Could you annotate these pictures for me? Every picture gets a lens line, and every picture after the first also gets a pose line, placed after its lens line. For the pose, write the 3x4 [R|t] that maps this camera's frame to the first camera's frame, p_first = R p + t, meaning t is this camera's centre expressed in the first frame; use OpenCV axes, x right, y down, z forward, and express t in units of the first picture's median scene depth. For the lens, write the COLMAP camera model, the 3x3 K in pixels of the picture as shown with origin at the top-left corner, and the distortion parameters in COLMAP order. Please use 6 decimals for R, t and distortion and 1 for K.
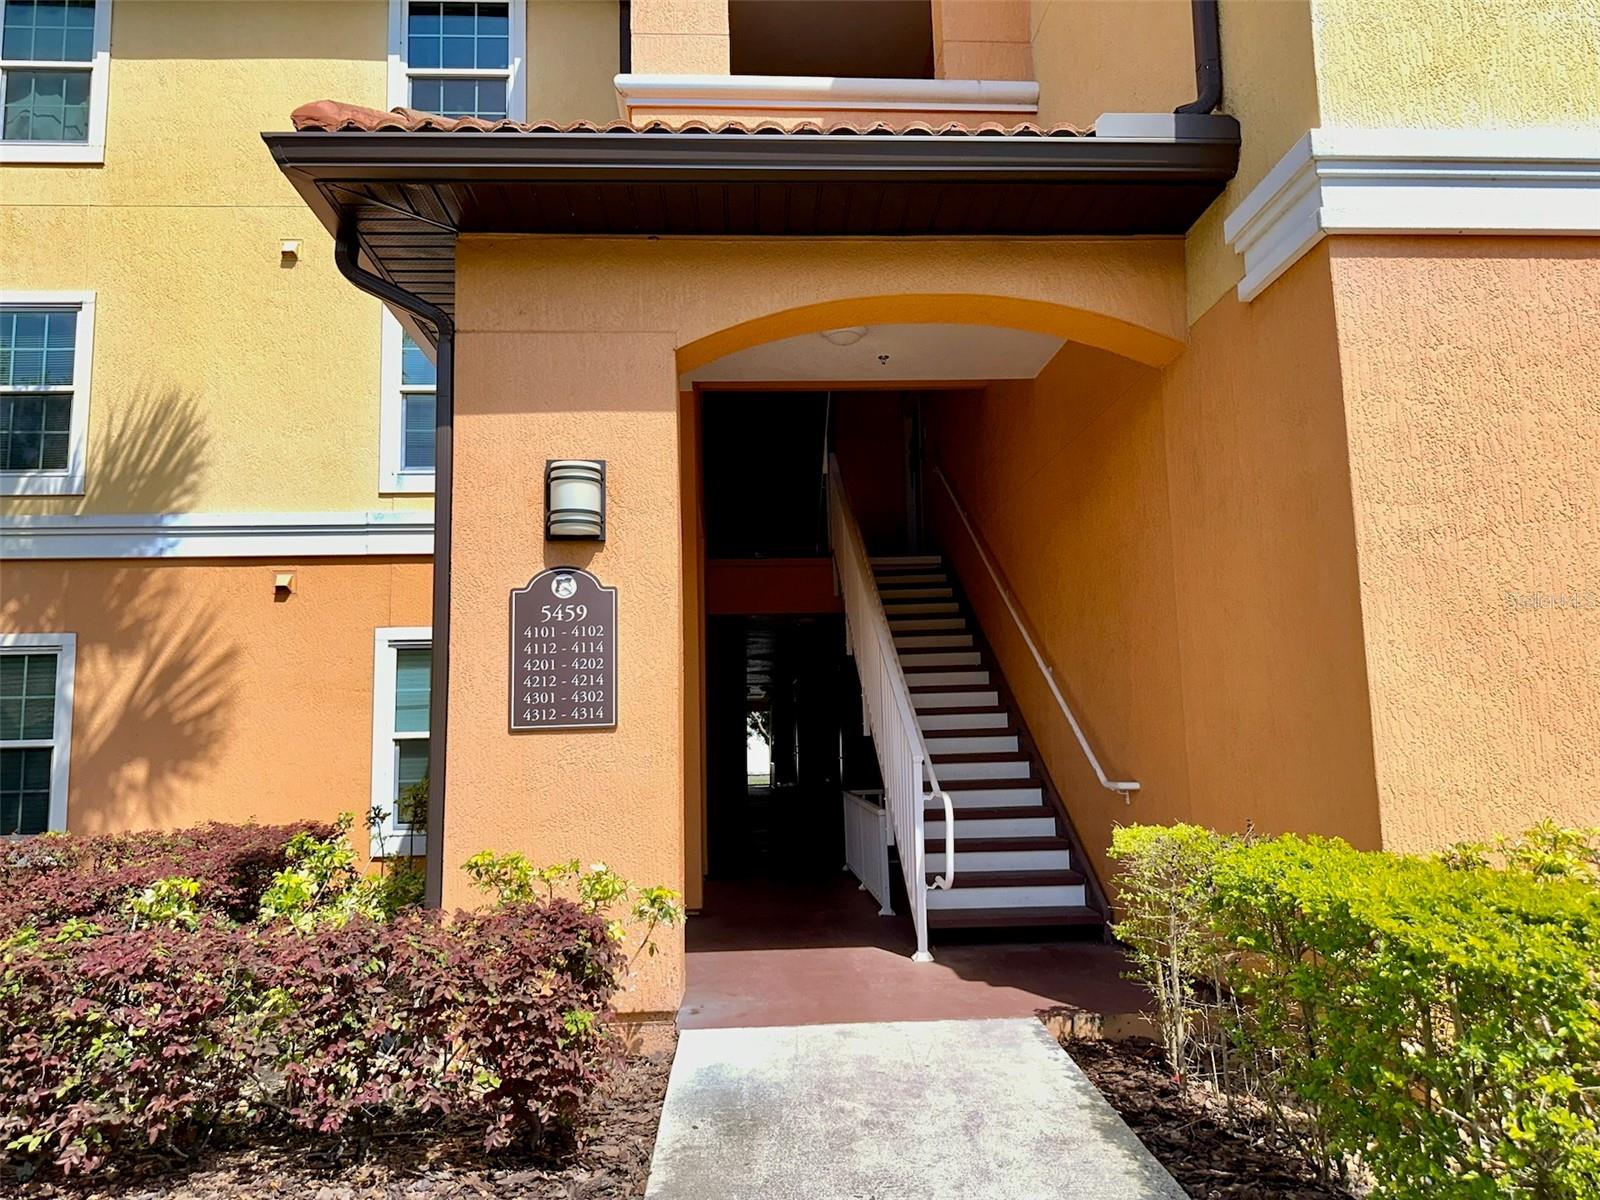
lens RADIAL K [[1126.9, 0, 801.2], [0, 1126.9, 580.2], [0, 0, 1]] dist [0.130151, -0.163525]
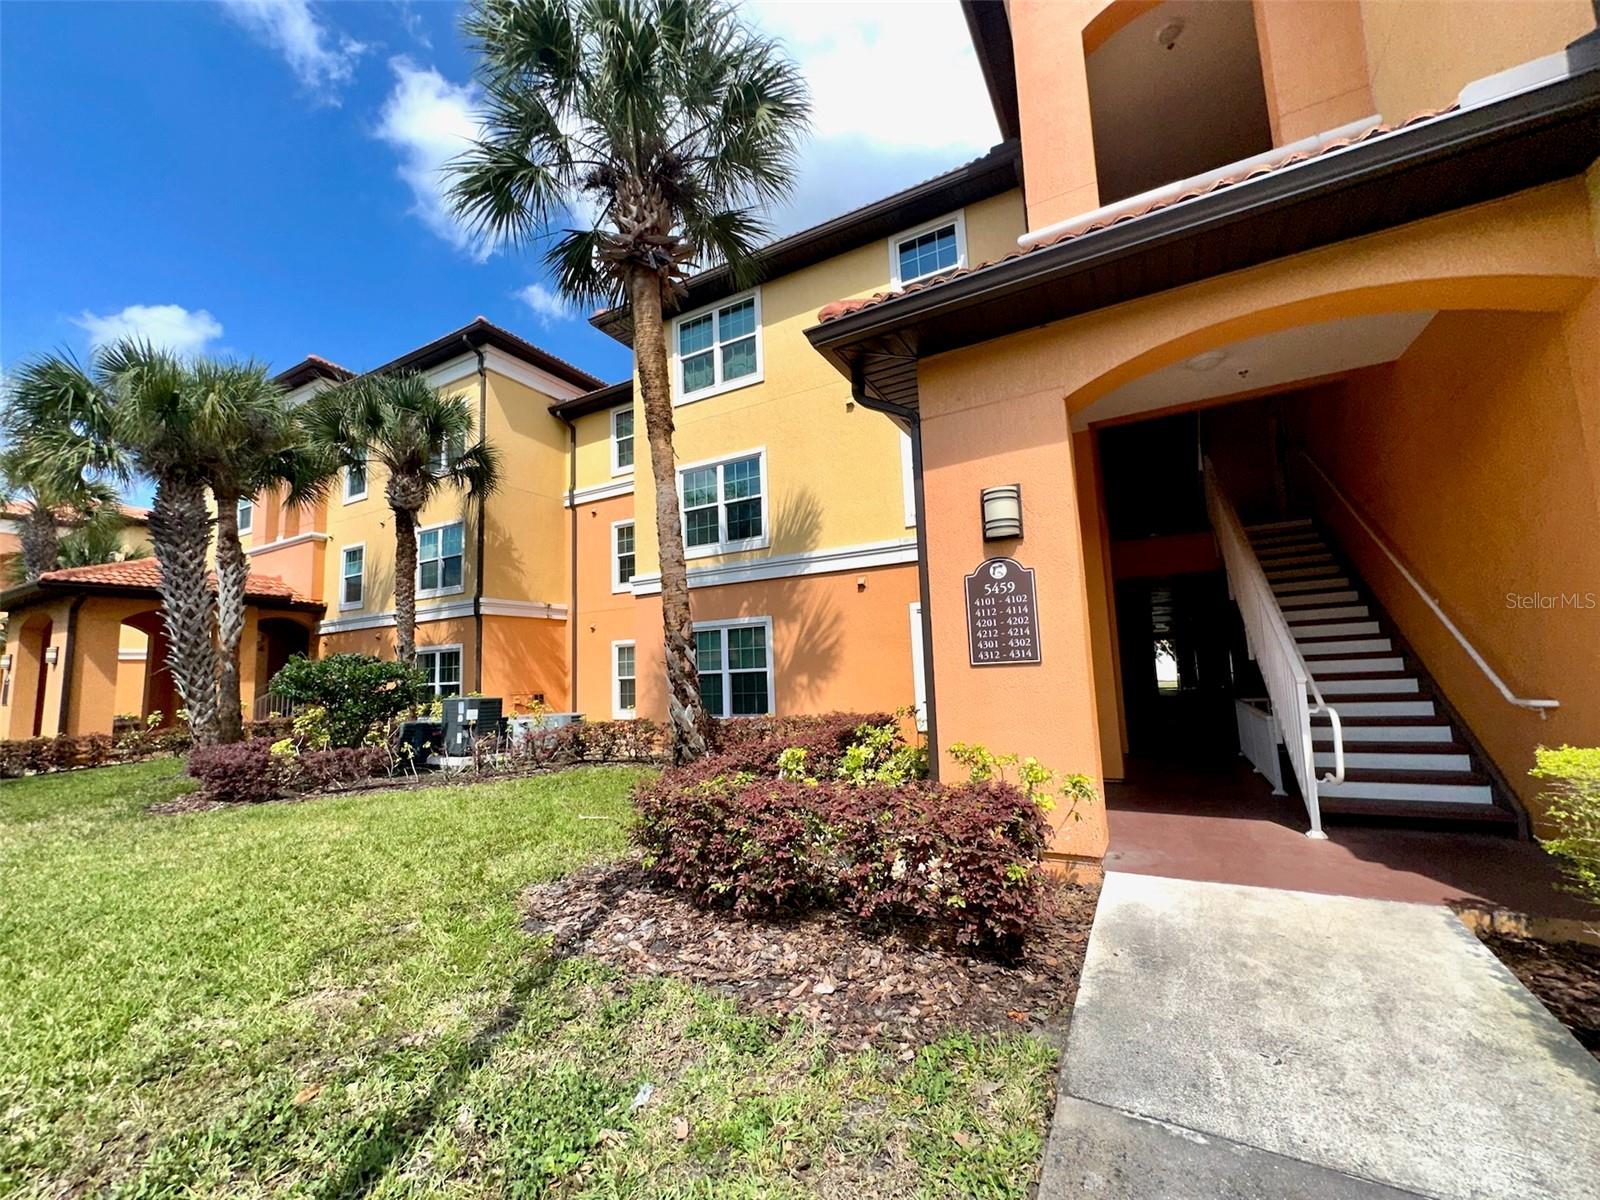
lens RADIAL K [[642.5, 0, 800.0], [0, 642.5, 600.0], [0, 0, 1]] dist [0.000938, -0.000017]
pose [[0.848081, -0.070056, -0.525215, 0.016027], [0.094702, 0.995302, 0.020159, 0.002313], [0.521335, -0.066835, 0.850731, 0.139016]]
